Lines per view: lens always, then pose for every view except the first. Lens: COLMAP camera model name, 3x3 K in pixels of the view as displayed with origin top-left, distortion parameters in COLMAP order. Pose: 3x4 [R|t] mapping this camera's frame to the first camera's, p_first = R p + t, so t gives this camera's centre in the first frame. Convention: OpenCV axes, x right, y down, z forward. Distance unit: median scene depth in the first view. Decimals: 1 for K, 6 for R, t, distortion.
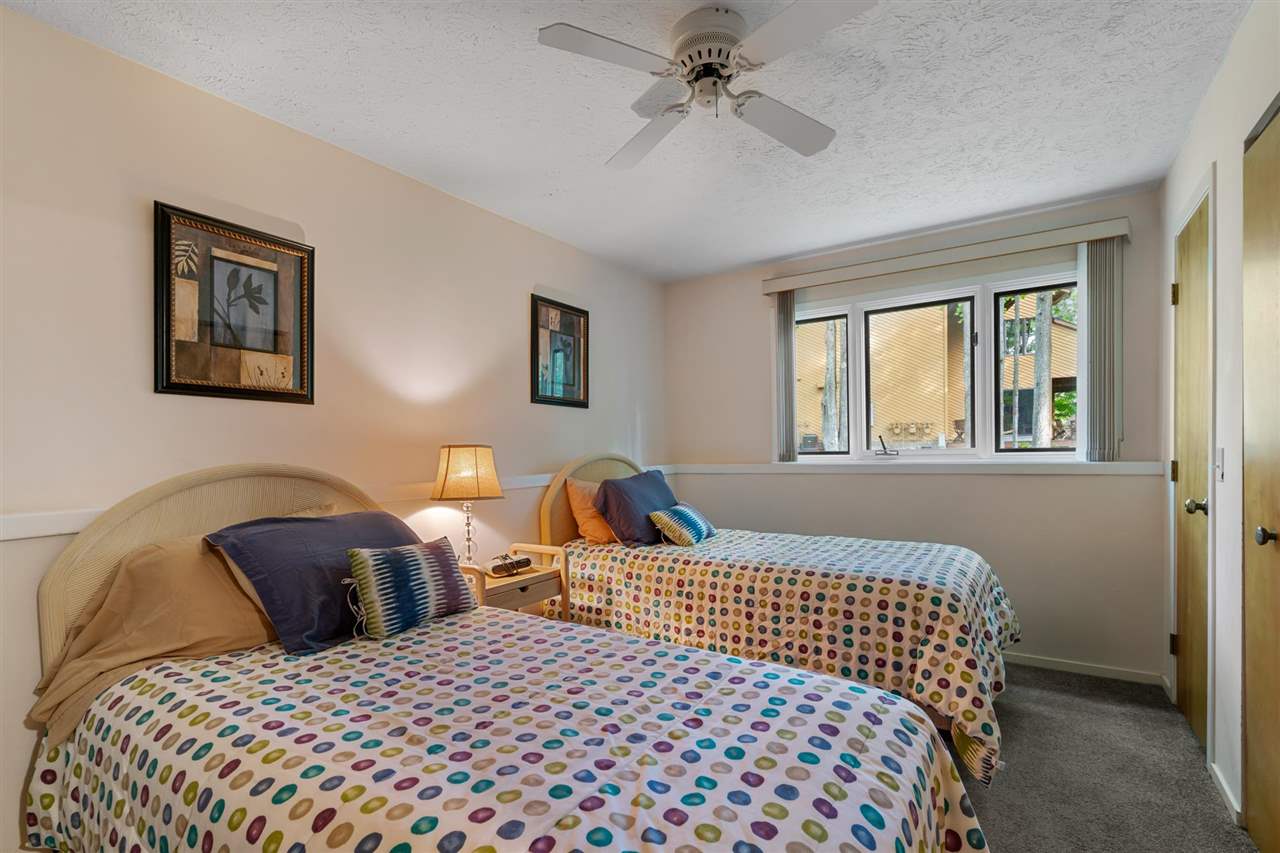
lens RADIAL K [[588.0, 0, 632.4], [0, 588.0, 443.2], [0, 0, 1]] dist [-0.000047, 0.000019]
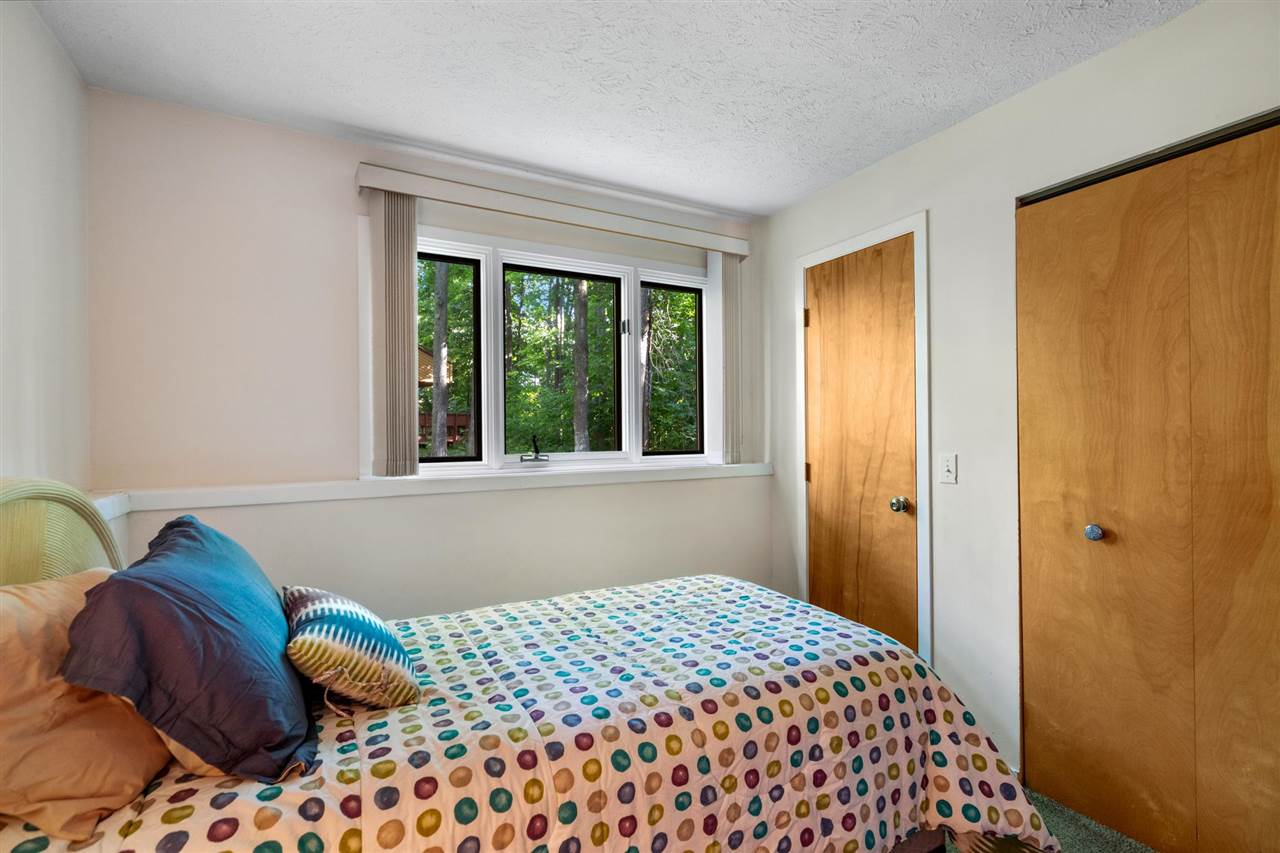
lens RADIAL K [[574.3, 0, 645.3], [0, 574.3, 439.3], [0, 0, 1]] dist [-0.000574, -0.000107]
pose [[0.471065, 0.012096, 0.882016, -0.217790], [-0.007574, 0.999925, -0.009668, -0.004464], [-0.882066, -0.002127, 0.471121, 0.797388]]
